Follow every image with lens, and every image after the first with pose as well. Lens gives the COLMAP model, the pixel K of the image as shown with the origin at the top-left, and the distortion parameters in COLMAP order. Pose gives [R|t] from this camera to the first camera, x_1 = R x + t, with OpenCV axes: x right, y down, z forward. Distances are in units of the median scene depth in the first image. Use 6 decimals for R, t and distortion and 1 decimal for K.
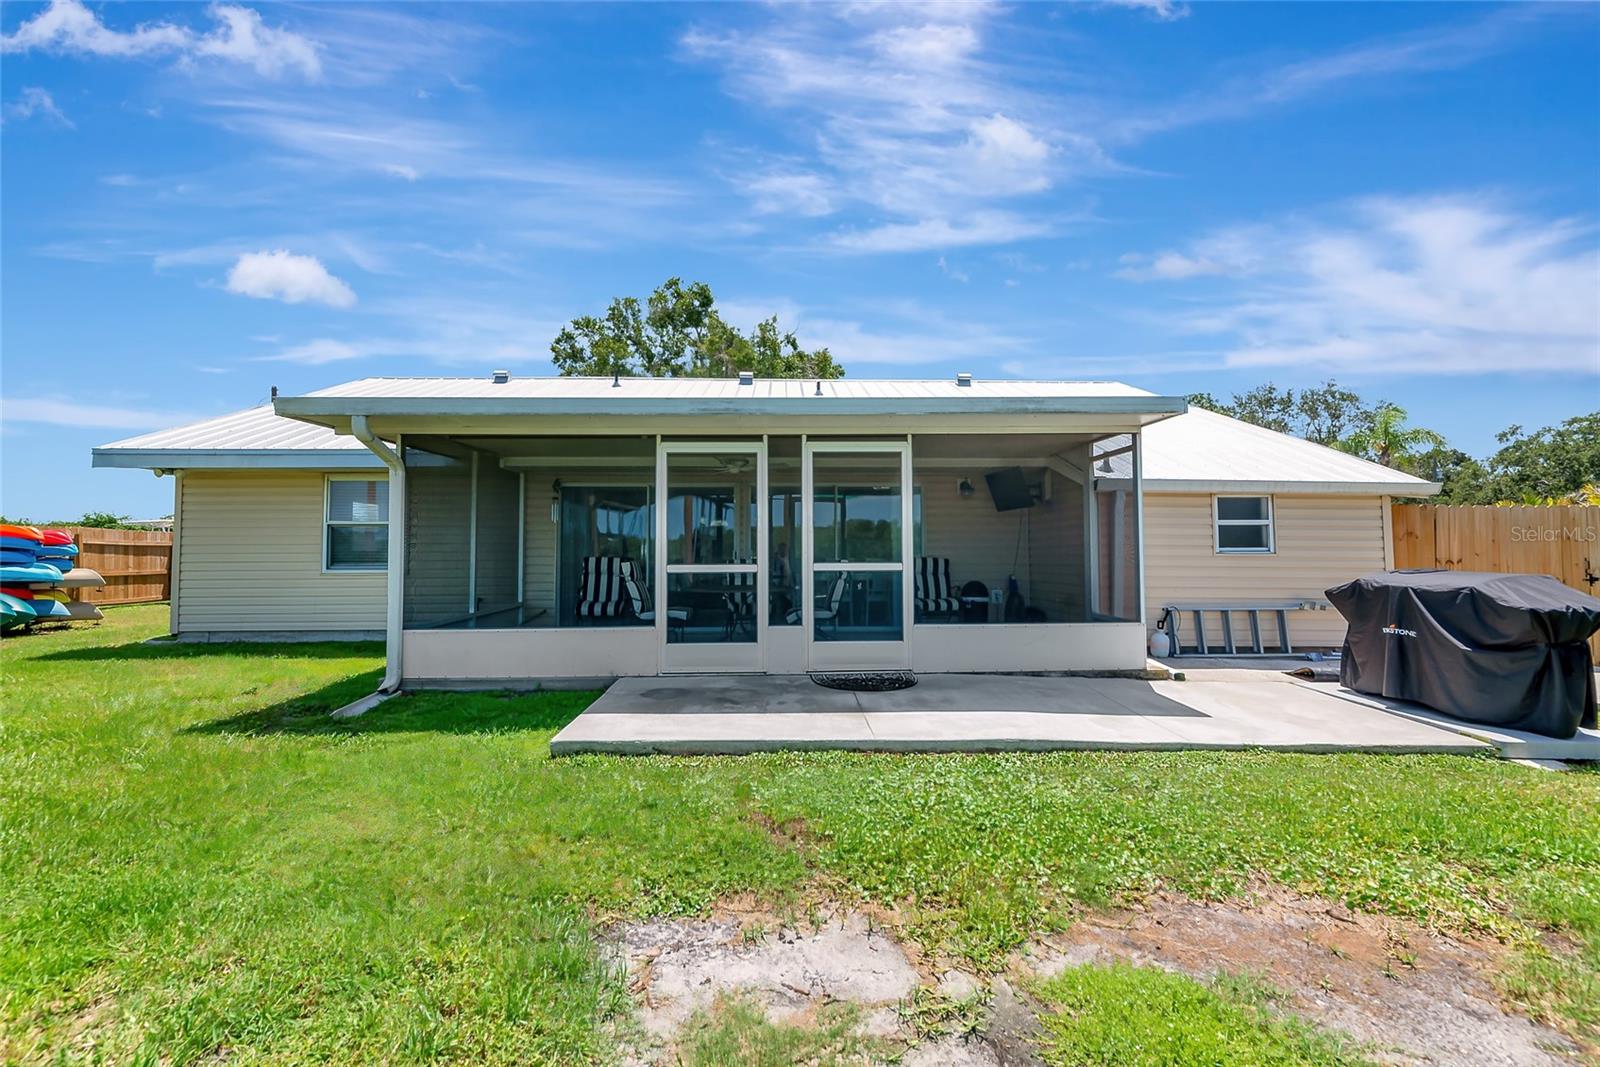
lens RADIAL K [[705.6, 0, 800.0], [0, 705.6, 533.5], [0, 0, 1]] dist [-0.000988, -0.000200]
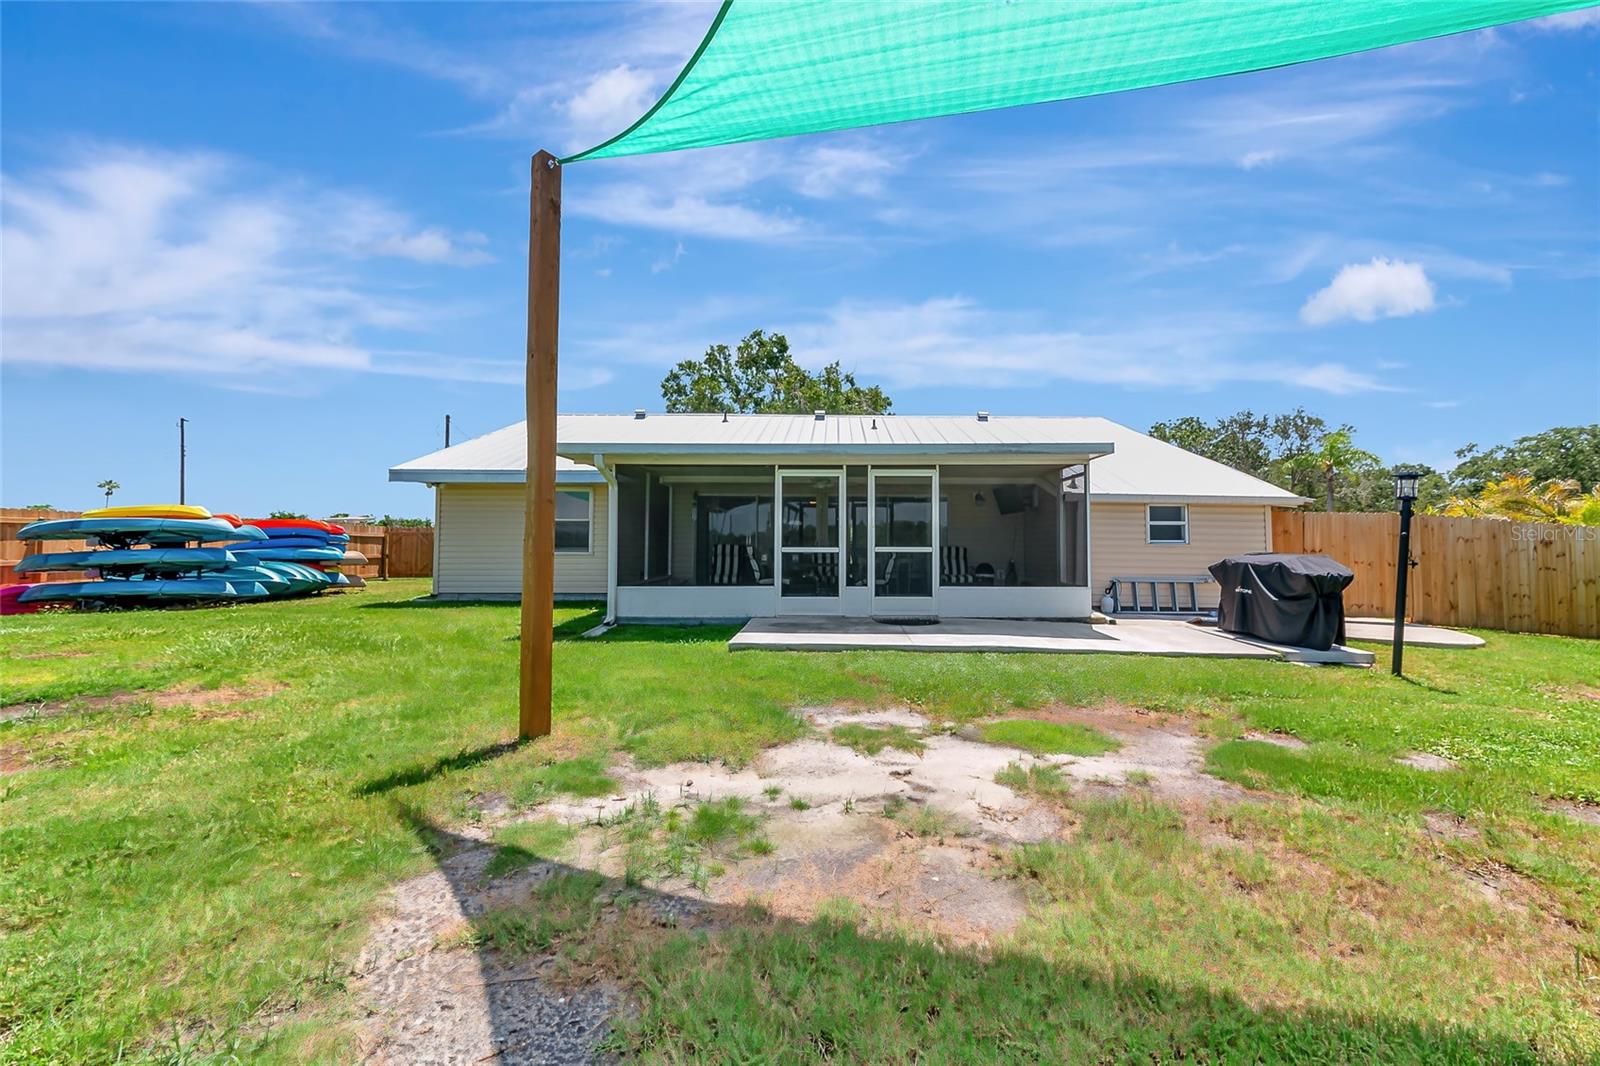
lens RADIAL K [[675.0, 0, 800.0], [0, 675.0, 533.0], [0, 0, 1]] dist [0.001307, 0.000059]
pose [[0.997899, 0.007636, -0.064342, -0.045596], [-0.007825, 0.999966, -0.002681, 0.014727], [0.064319, 0.003179, 0.997924, -0.455281]]
